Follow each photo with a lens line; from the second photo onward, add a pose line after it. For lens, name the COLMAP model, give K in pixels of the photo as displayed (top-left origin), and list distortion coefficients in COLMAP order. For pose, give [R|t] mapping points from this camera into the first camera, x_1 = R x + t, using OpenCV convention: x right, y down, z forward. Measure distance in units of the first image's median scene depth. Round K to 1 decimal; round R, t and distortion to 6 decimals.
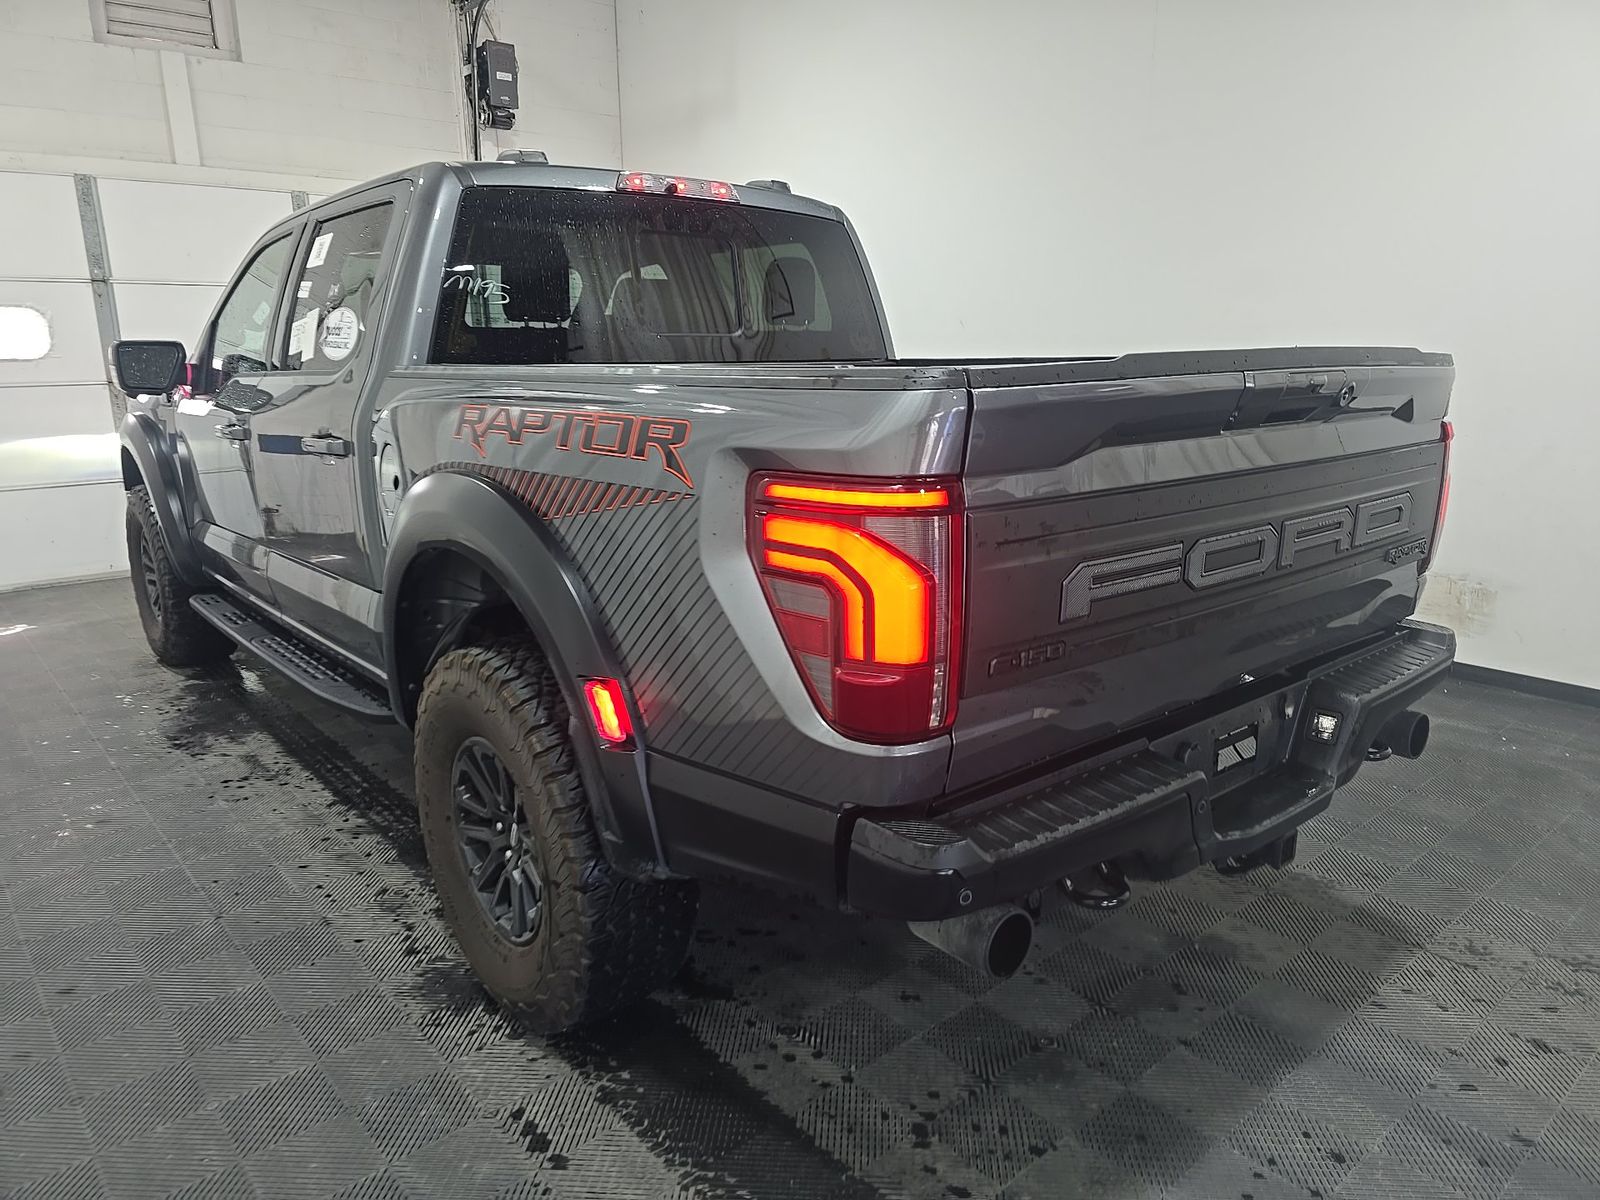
lens RADIAL K [[1068.6, 0, 816.2], [0, 1068.6, 602.9], [0, 0, 1]] dist [0.002330, -0.003458]
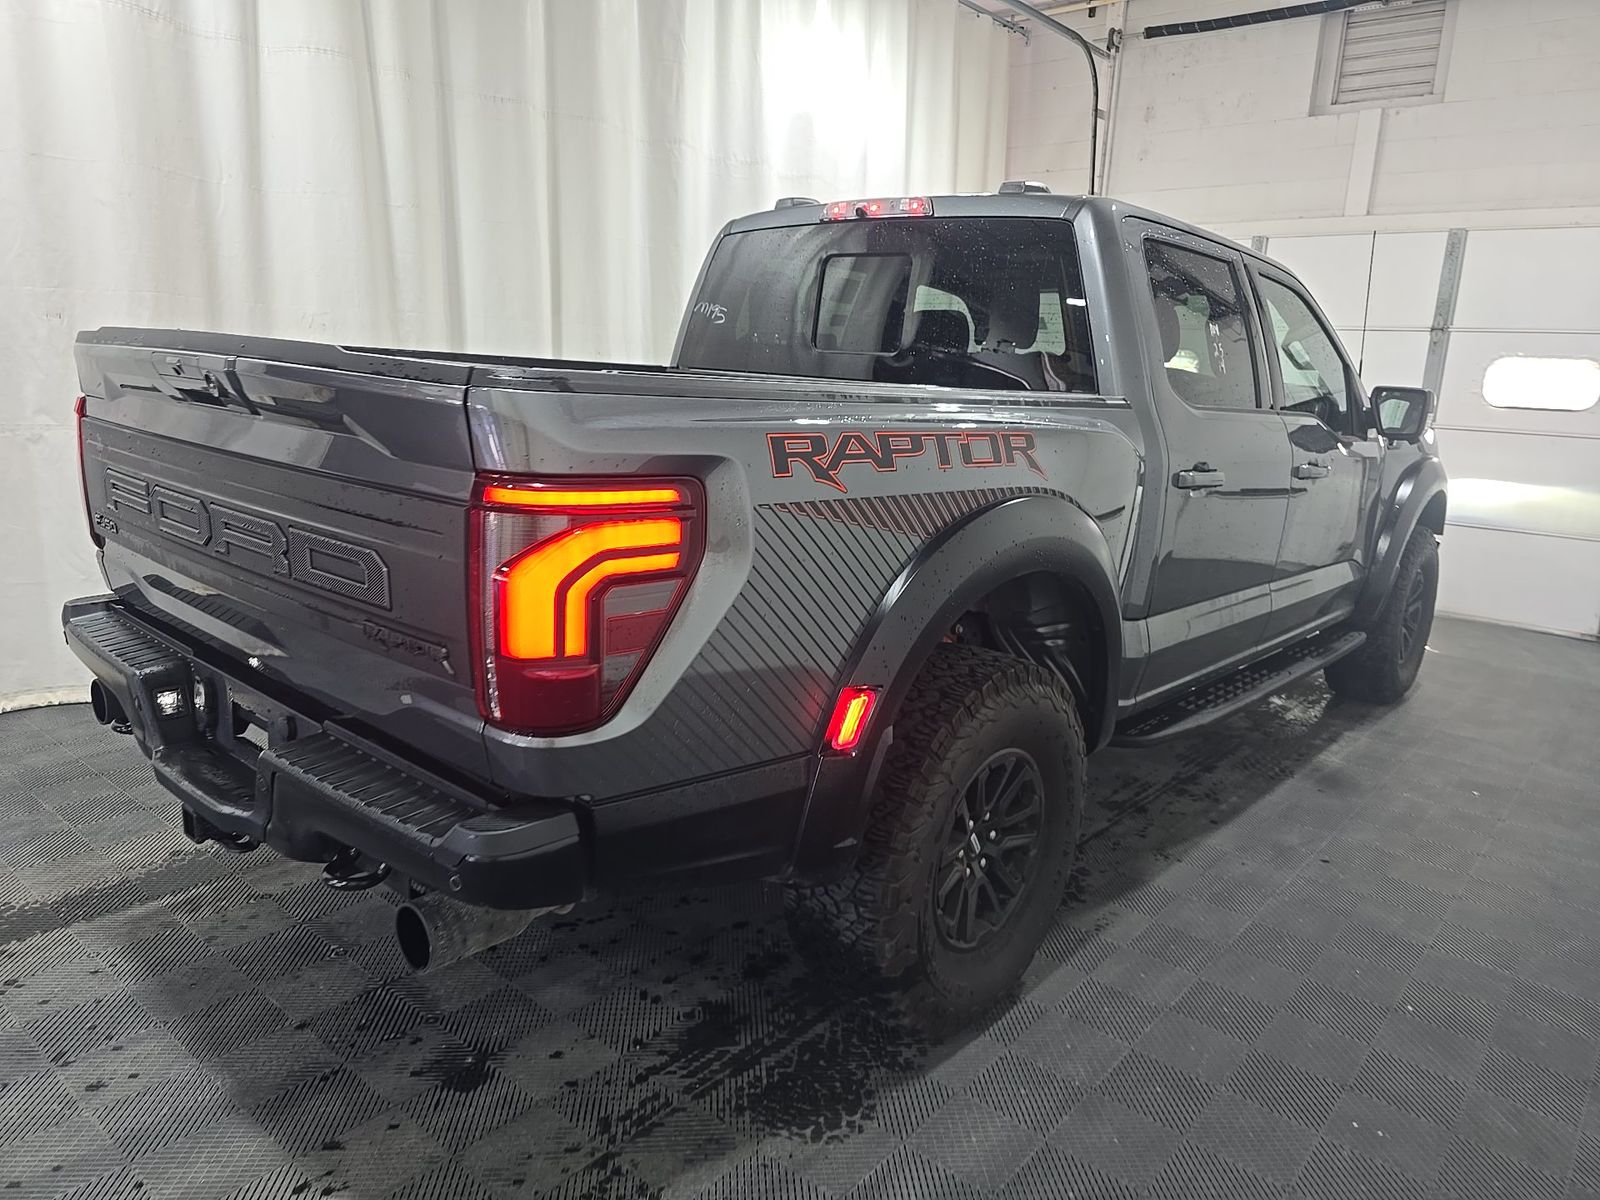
lens RADIAL K [[1068.6, 0, 816.2], [0, 1068.6, 602.9], [0, 0, 1]] dist [0.002330, -0.003458]
pose [[0.175317, 0.229408, -0.957411, 0.899758], [-0.281049, 0.943668, 0.174650, -0.191344], [0.943544, 0.238460, 0.229915, 0.780248]]
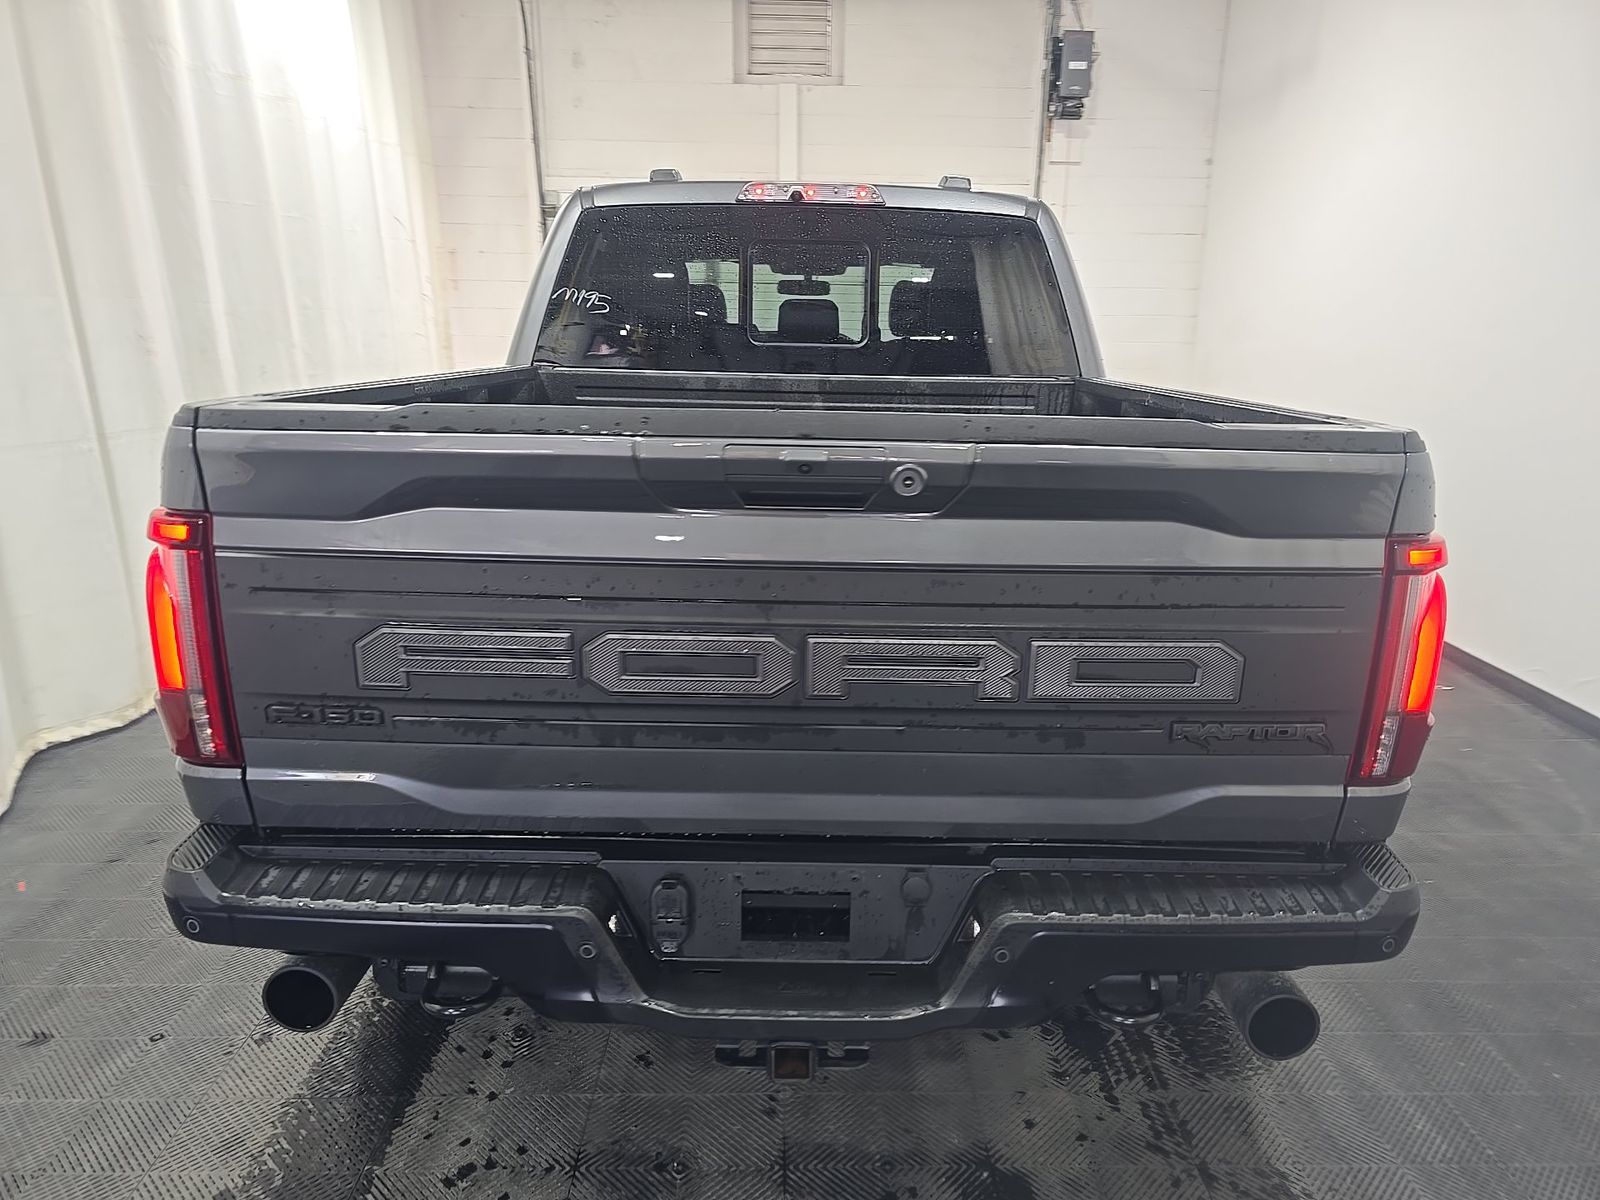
lens RADIAL K [[1050.7, 0, 818.9], [0, 1050.7, 601.8], [0, 0, 1]] dist [0.029916, -0.001455]
pose [[0.775425, 0.179404, -0.605417, 0.517747], [-0.169697, 0.982724, 0.073862, -0.090707], [0.608209, 0.045463, 0.792474, 0.246546]]
